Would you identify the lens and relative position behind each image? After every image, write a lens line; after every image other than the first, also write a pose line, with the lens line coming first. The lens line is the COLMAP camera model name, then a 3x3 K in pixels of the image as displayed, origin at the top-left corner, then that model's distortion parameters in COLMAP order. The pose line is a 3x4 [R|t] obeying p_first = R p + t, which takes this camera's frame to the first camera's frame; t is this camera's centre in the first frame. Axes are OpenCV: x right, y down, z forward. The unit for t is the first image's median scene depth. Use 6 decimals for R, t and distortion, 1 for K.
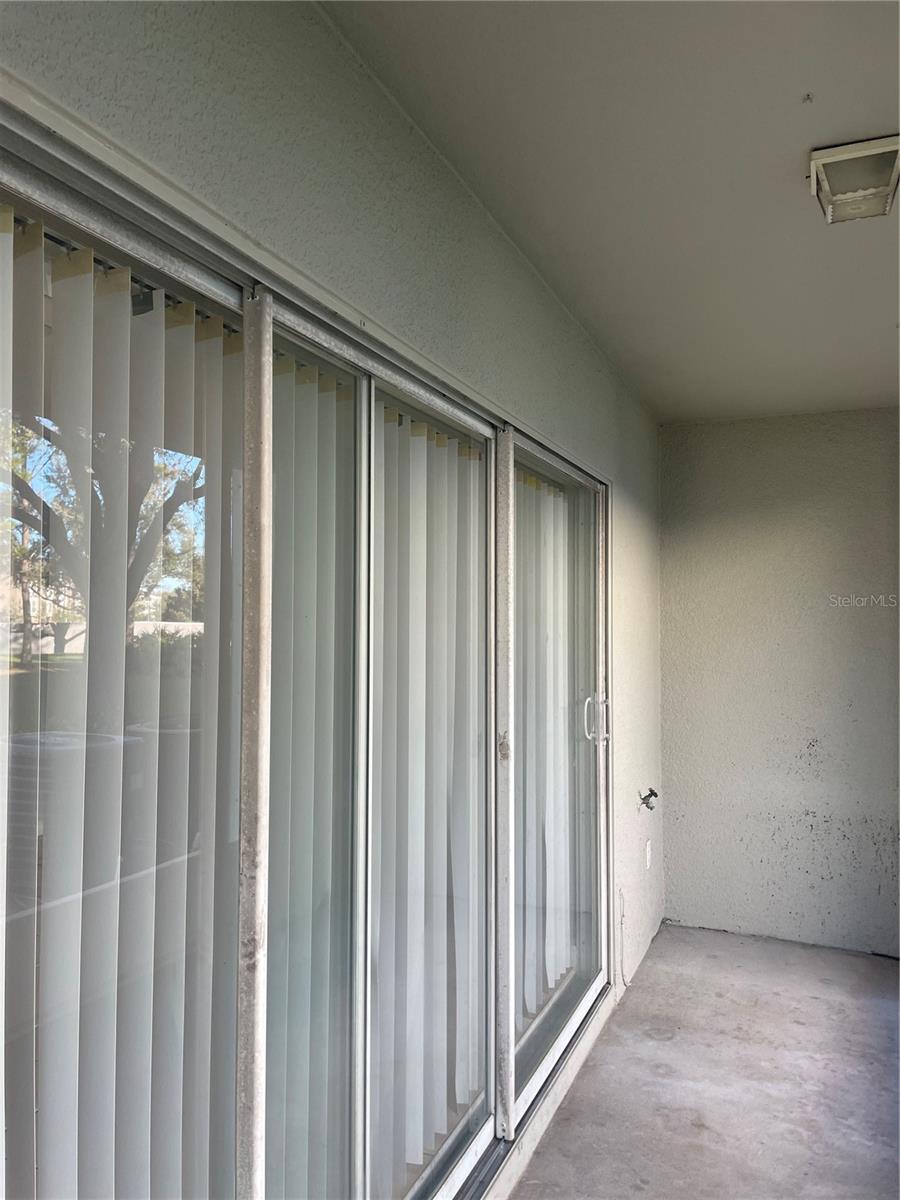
lens RADIAL K [[899.6, 0, 446.9], [0, 899.6, 600.7], [0, 0, 1]] dist [0.096312, -0.118424]
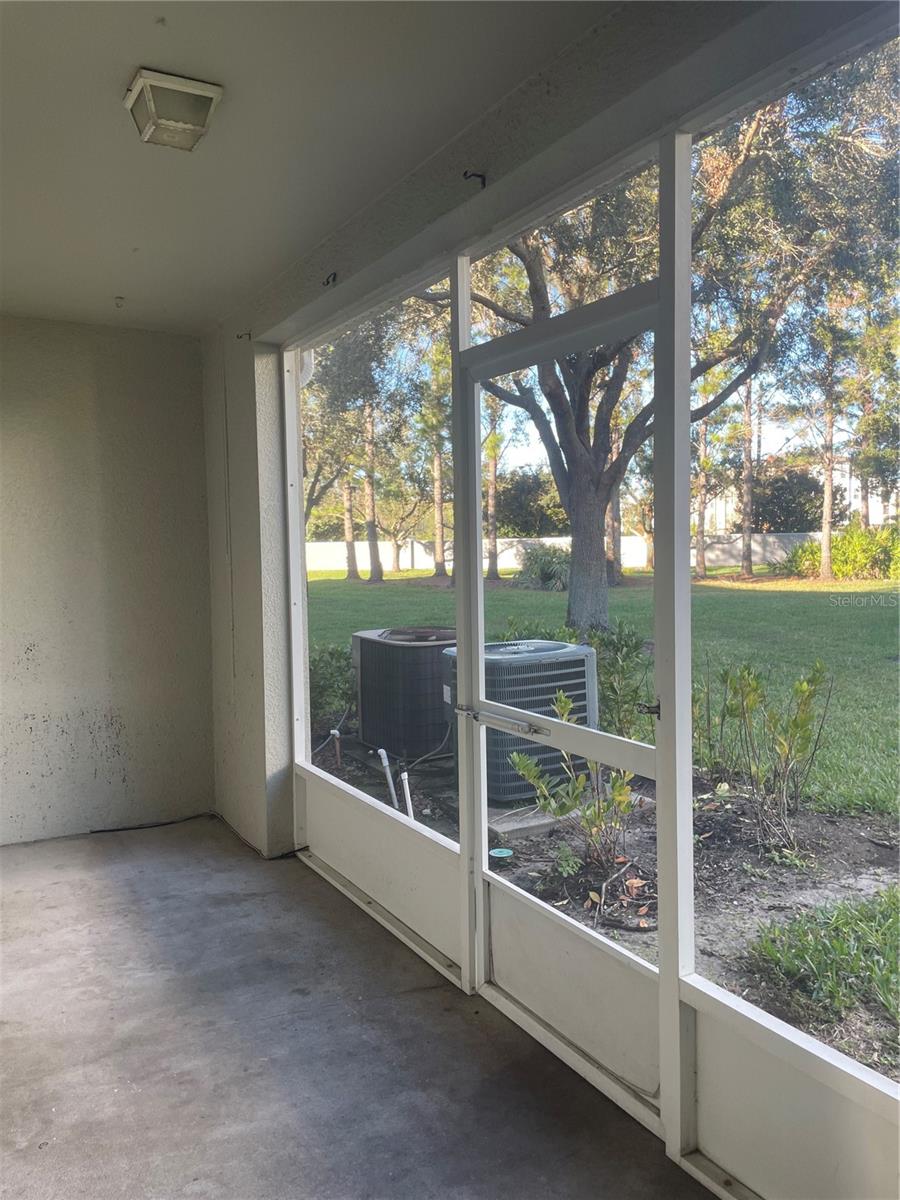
lens RADIAL K [[899.6, 0, 442.0], [0, 899.6, 591.5], [0, 0, 1]] dist [0.096312, -0.118424]
pose [[0.617606, -0.056756, 0.784437, -0.156168], [-0.004300, 0.997134, 0.075530, 0.020872], [-0.786476, -0.050021, 0.615592, 0.023186]]
